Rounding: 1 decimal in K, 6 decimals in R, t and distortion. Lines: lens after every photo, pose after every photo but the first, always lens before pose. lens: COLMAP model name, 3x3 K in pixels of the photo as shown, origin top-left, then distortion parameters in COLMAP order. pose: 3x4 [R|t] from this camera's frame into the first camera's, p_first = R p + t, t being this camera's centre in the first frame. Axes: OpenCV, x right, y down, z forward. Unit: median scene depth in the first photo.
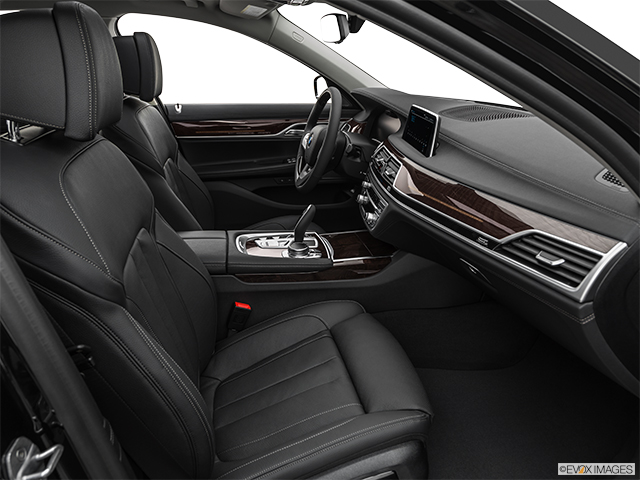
lens RADIAL K [[467.5, 0, 320.0], [0, 467.5, 240.0], [0, 0, 1]] dist [-0.004411, -0.000055]
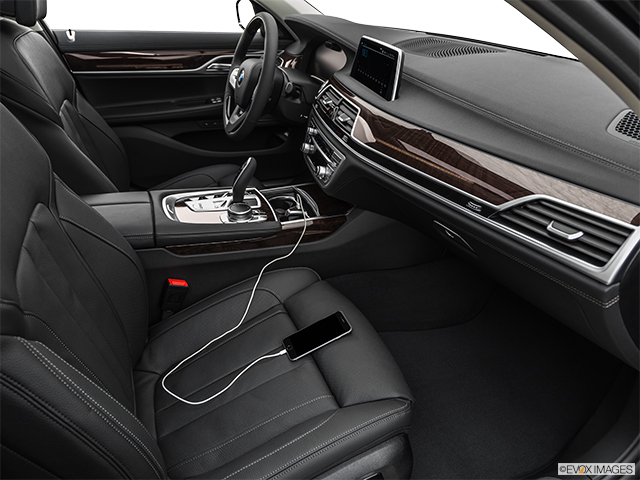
lens RADIAL K [[467.5, 0, 320.0], [0, 467.5, 240.0], [0, 0, 1]] dist [-0.004411, -0.000055]
pose [[0.984877, -0.055078, 0.164266, -0.046363], [0.032807, 0.990257, 0.135335, -0.040555], [-0.170120, -0.127899, 0.977088, 0.139641]]
